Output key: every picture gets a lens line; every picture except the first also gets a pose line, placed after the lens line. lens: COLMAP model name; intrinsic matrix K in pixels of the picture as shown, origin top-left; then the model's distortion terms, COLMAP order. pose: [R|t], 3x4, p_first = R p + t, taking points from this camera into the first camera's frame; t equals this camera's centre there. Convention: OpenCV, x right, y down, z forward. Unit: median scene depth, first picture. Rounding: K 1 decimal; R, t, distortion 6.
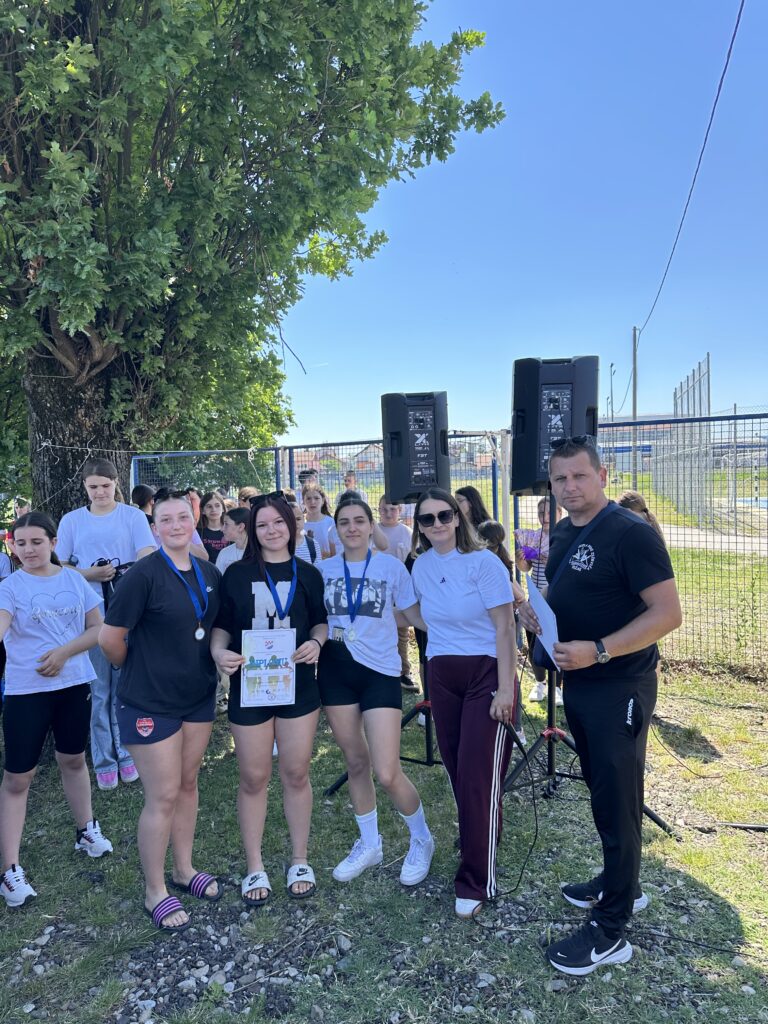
lens RADIAL K [[738.5, 0, 373.7], [0, 738.5, 510.3], [0, 0, 1]] dist [0.078827, -0.084065]
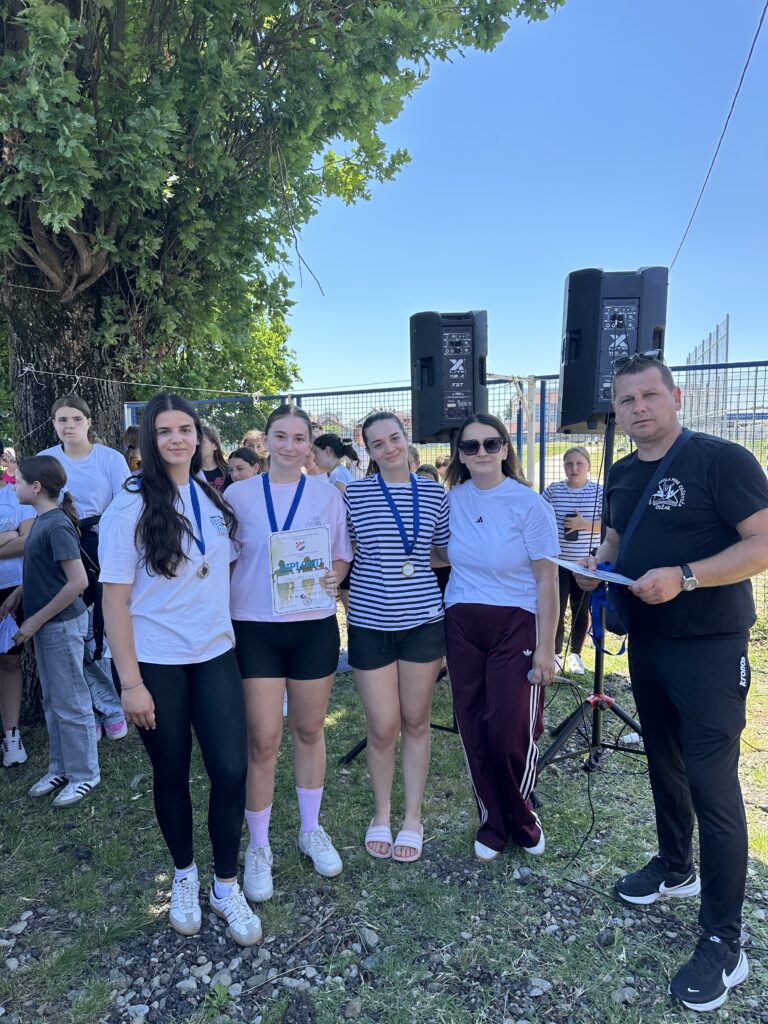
lens RADIAL K [[730.3, 0, 377.6], [0, 730.3, 516.4], [0, 0, 1]] dist [0.063250, -0.073497]
pose [[0.999834, 0.016894, 0.006756, -0.028566], [-0.017225, 0.998486, 0.052232, 0.033414], [-0.005864, -0.052340, 0.998612, 0.117621]]
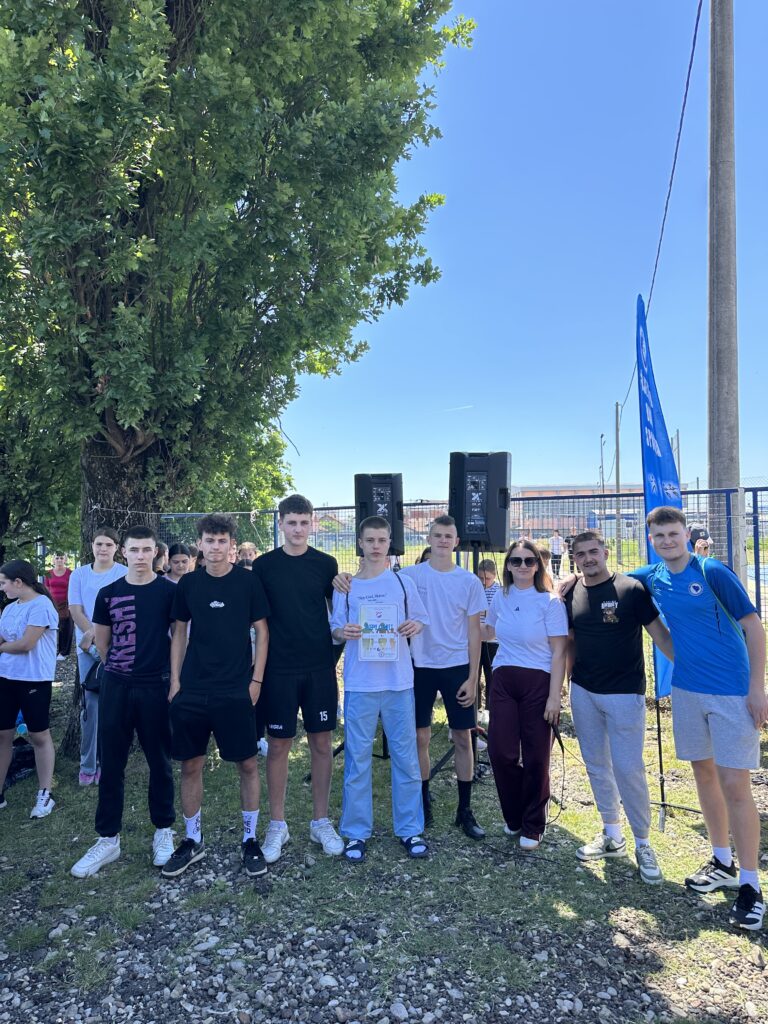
lens RADIAL K [[743.1, 0, 384.0], [0, 743.1, 512.0], [0, 0, 1]] dist [0.164556, -0.250678]
pose [[0.999785, 0.016815, 0.012134, 0.046696], [-0.015769, 0.996532, -0.081705, 0.019756], [-0.013465, 0.081496, 0.996583, -0.322193]]
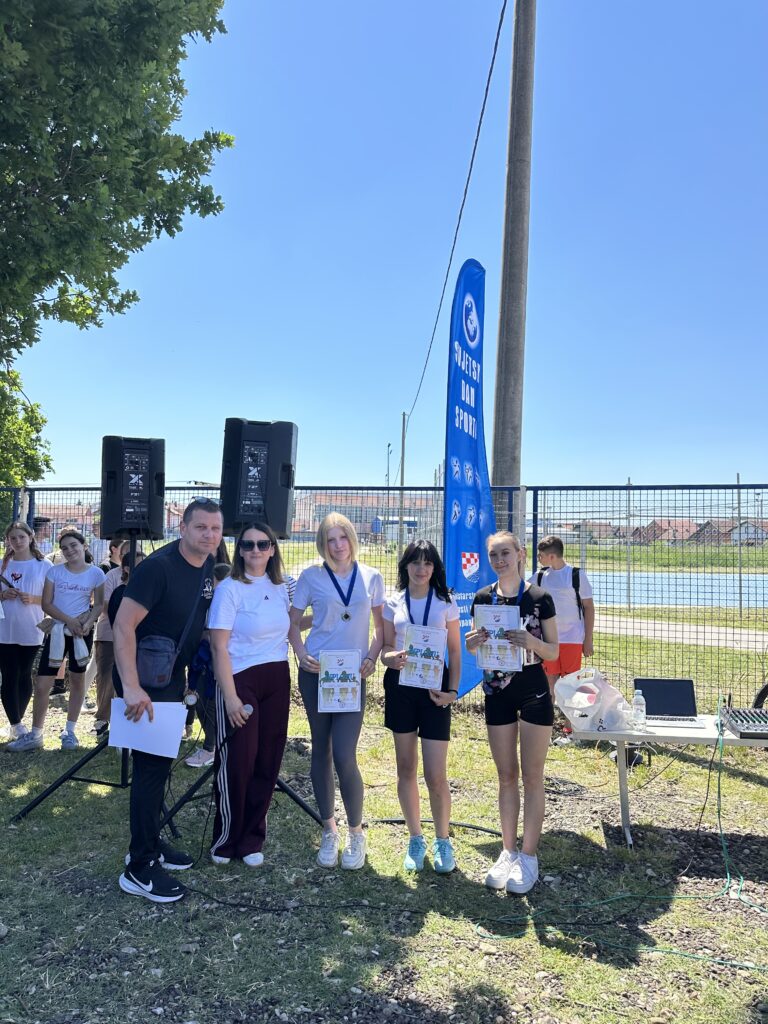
lens RADIAL K [[738.0, 0, 380.6], [0, 738.0, 515.0], [0, 0, 1]] dist [0.080105, -0.081288]
pose [[0.956322, 0.063136, 0.285415, 0.089794], [-0.039029, 0.995232, -0.089382, 0.036096], [-0.289697, 0.074338, 0.954227, -0.137417]]
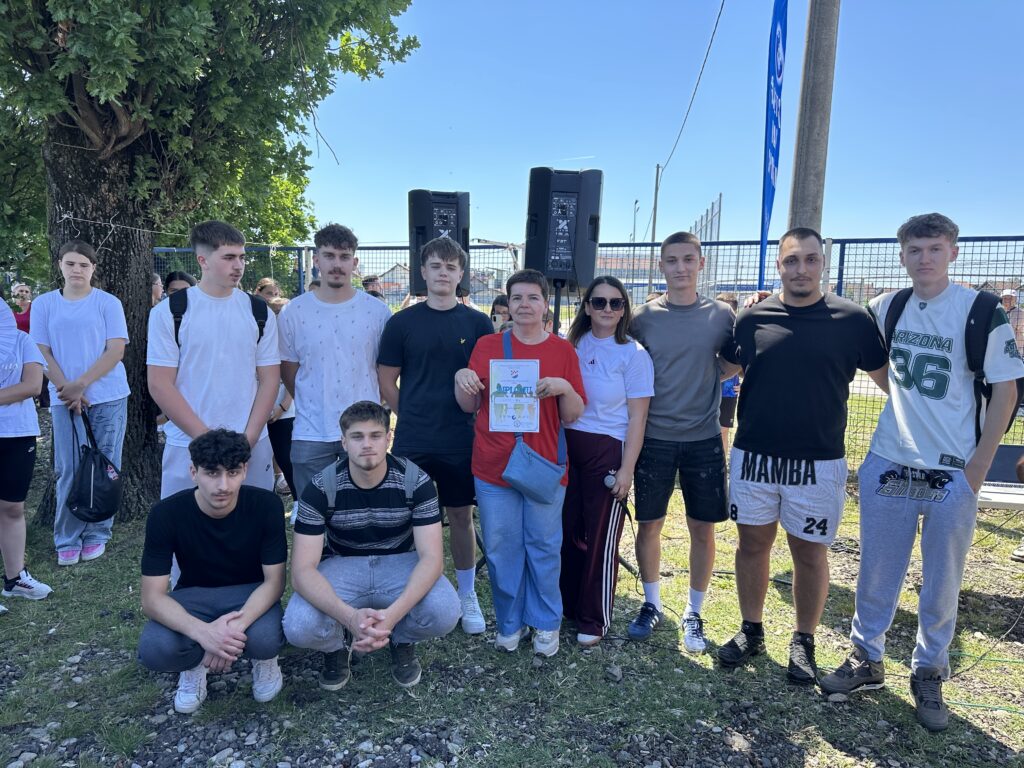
lens RADIAL K [[747.2, 0, 515.6], [0, 747.2, 392.4], [0, 0, 1]] dist [0.063338, -0.069638]
pose [[0.986455, 0.036403, 0.159942, -0.000001], [-0.047894, 0.996495, 0.068586, 0.048921], [-0.156884, -0.075317, 0.984741, -0.111827]]
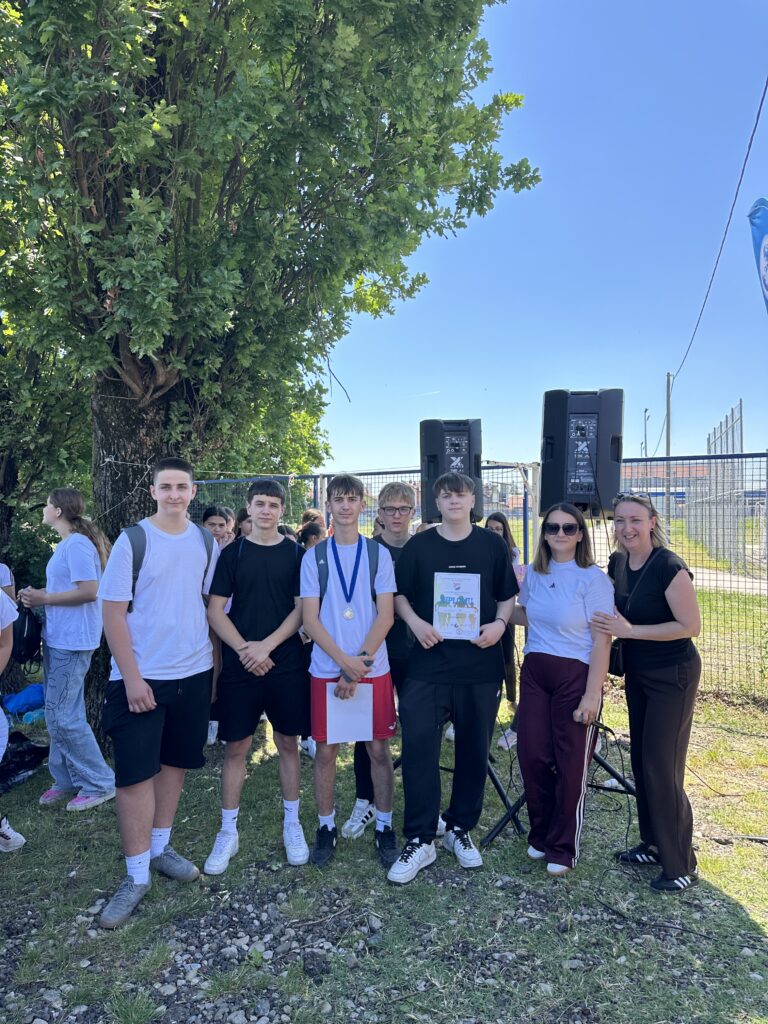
lens RADIAL K [[737.2, 0, 383.4], [0, 737.2, 507.9], [0, 0, 1]] dist [0.109559, -0.131189]
pose [[0.999192, 0.027926, -0.028919, -0.008315], [-0.029509, 0.998004, -0.055827, 0.030120], [0.027303, 0.056635, 0.998022, -0.066711]]
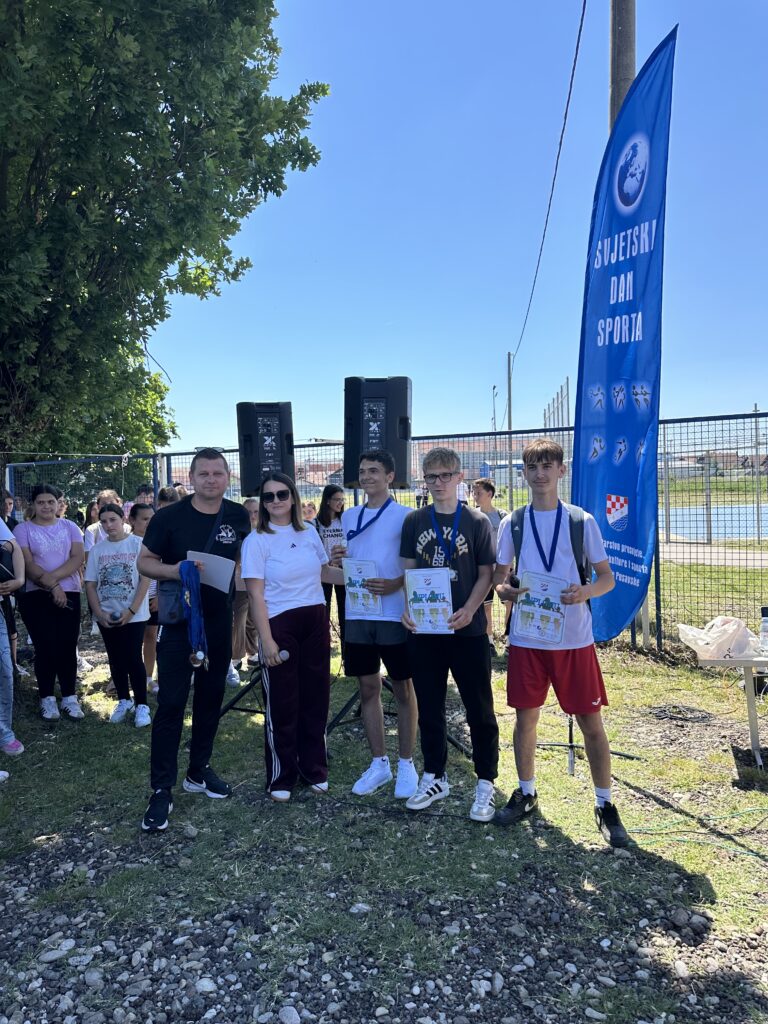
lens RADIAL K [[747.2, 0, 384.0], [0, 747.2, 512.0], [0, 0, 1]] dist [0.063338, -0.069638]
pose [[0.988913, -0.005156, 0.148410, 0.062652], [0.008449, 0.999732, -0.021566, 0.041376], [-0.148259, 0.022581, 0.988691, -0.194814]]
